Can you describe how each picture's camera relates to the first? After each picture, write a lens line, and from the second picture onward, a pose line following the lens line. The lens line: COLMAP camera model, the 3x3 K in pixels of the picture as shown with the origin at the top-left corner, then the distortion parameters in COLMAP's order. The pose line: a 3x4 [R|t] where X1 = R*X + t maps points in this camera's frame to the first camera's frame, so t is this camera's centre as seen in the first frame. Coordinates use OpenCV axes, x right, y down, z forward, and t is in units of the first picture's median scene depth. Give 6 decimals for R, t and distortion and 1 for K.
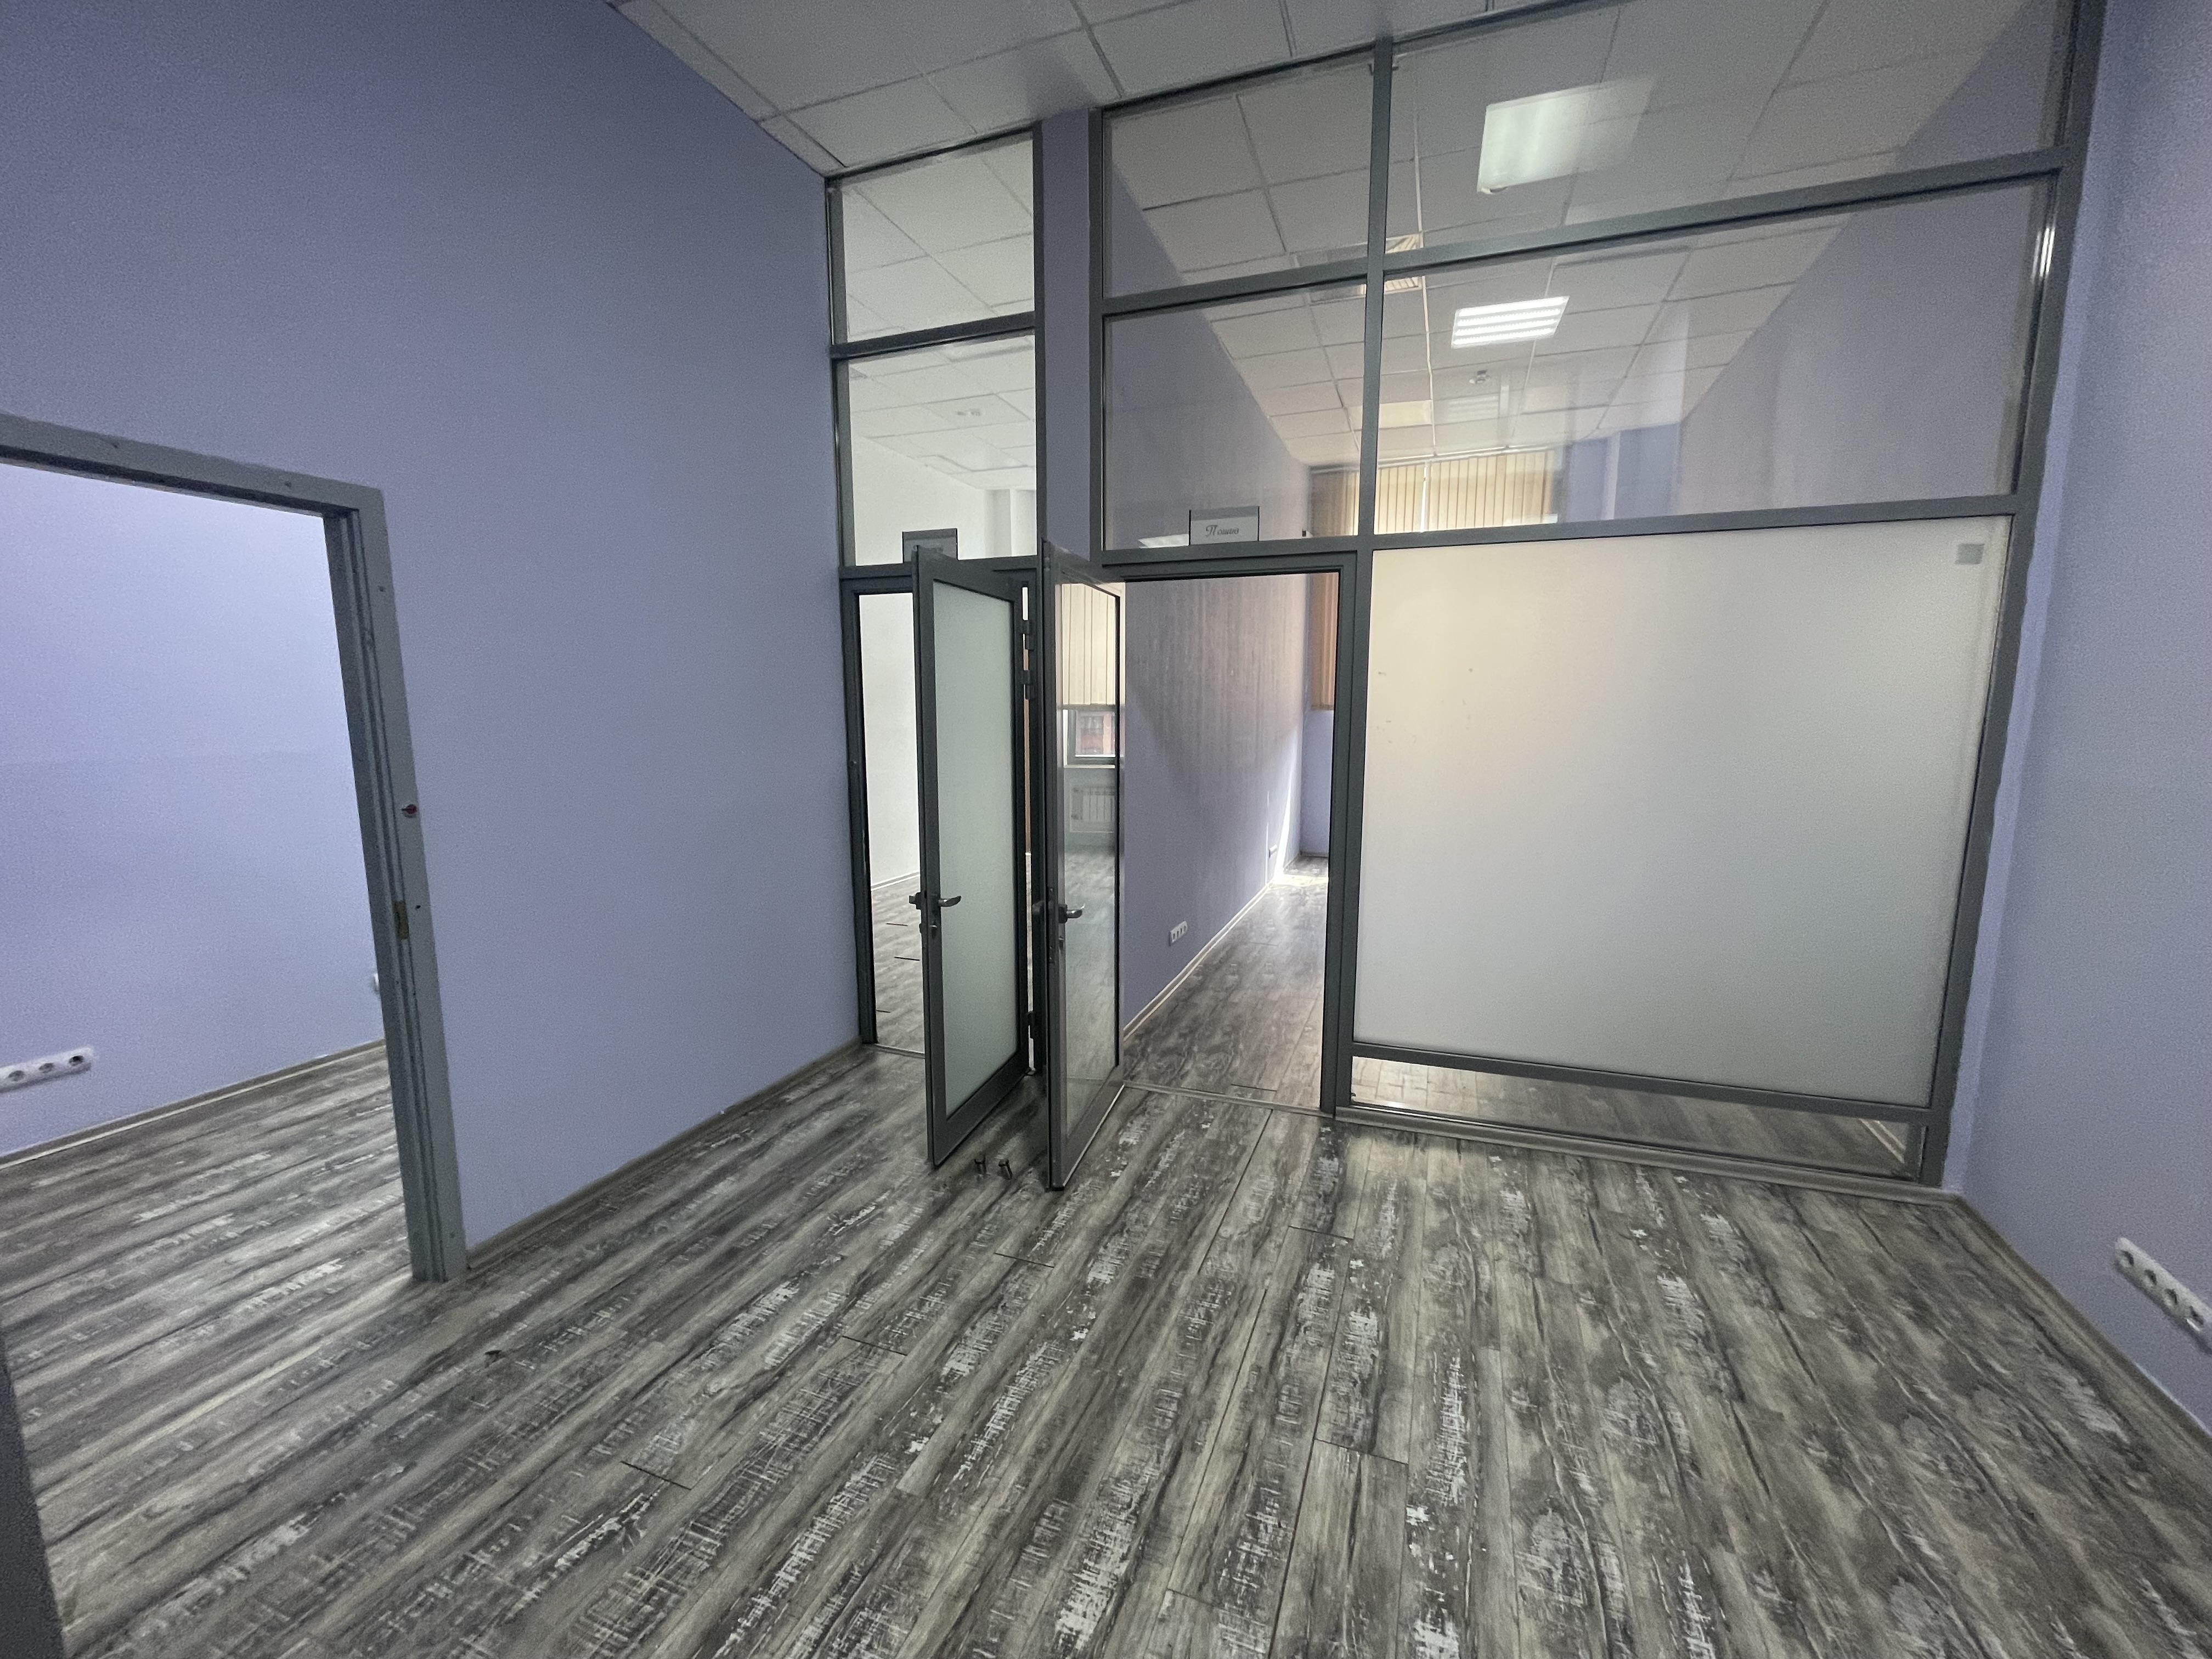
lens RADIAL K [[897.7, 0, 1100.2], [0, 897.7, 826.1], [0, 0, 1]] dist [0.004624, 0.000027]
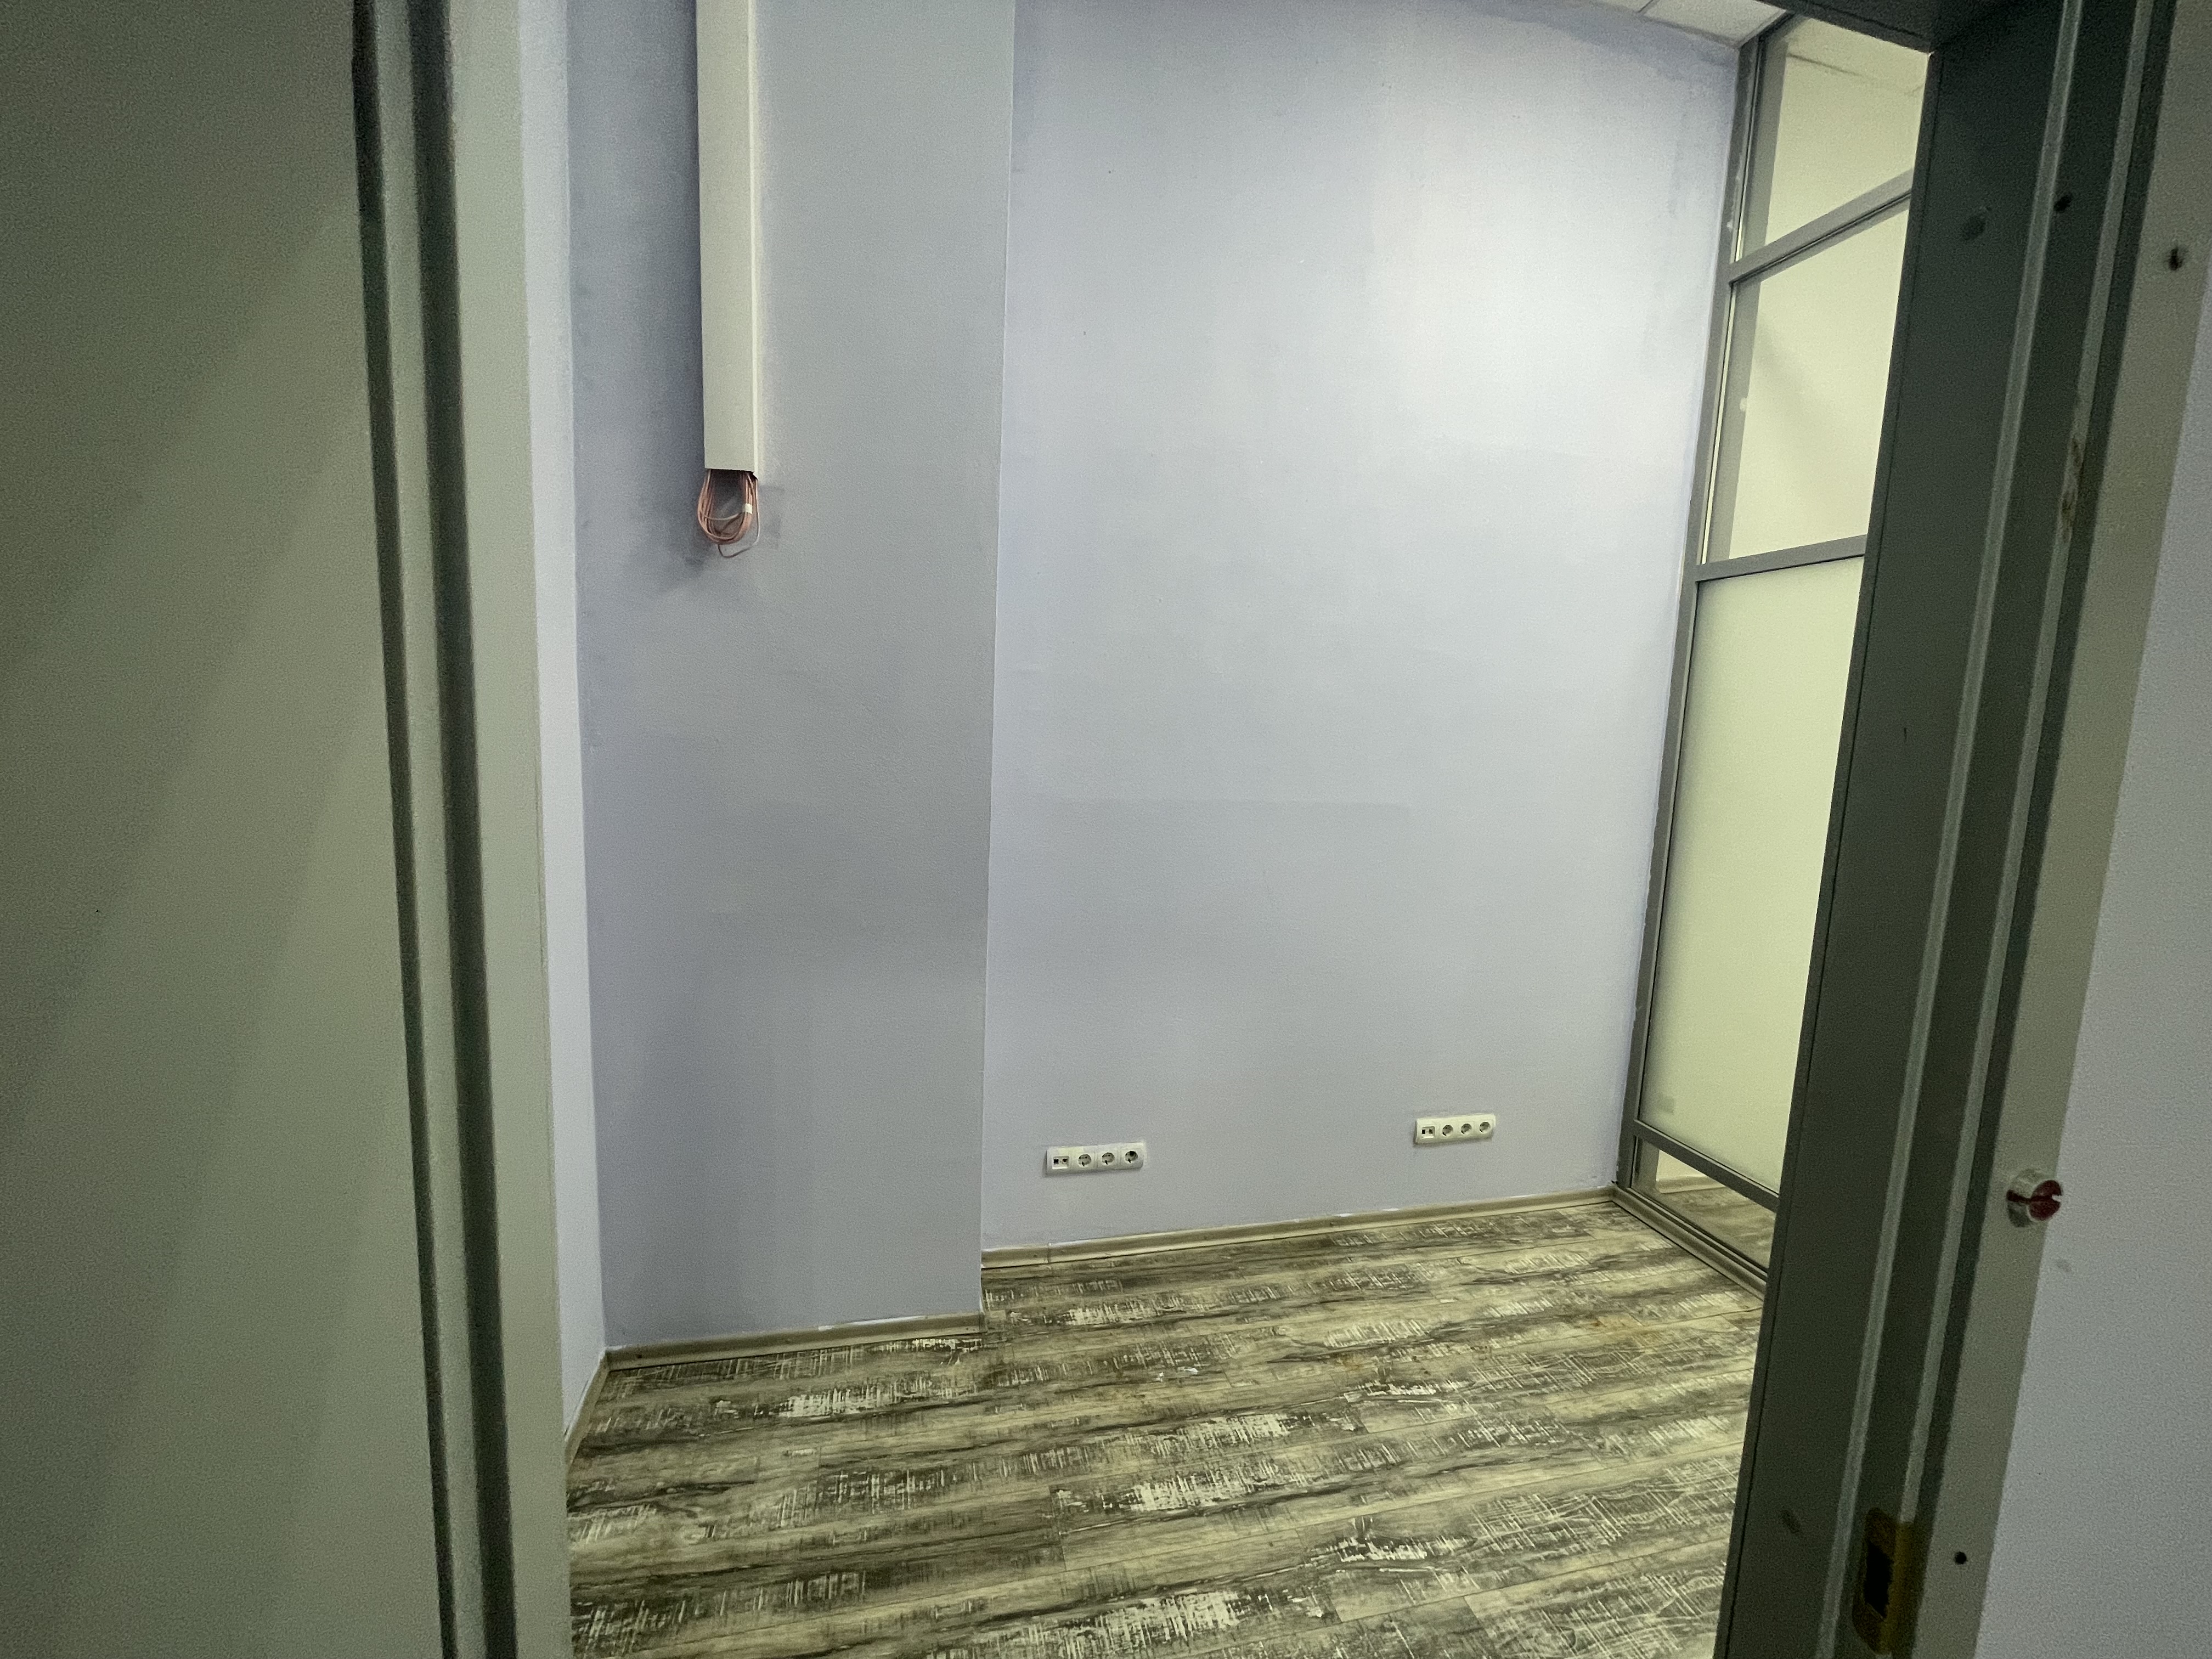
lens RADIAL K [[897.7, 0, 1106.1], [0, 897.7, 837.0], [0, 0, 1]] dist [0.004624, 0.000027]
pose [[0.581099, 0.107752, -0.806668, -0.505416], [-0.139978, 0.989658, 0.031359, -0.056338], [0.801704, 0.094693, 0.590173, 0.460402]]
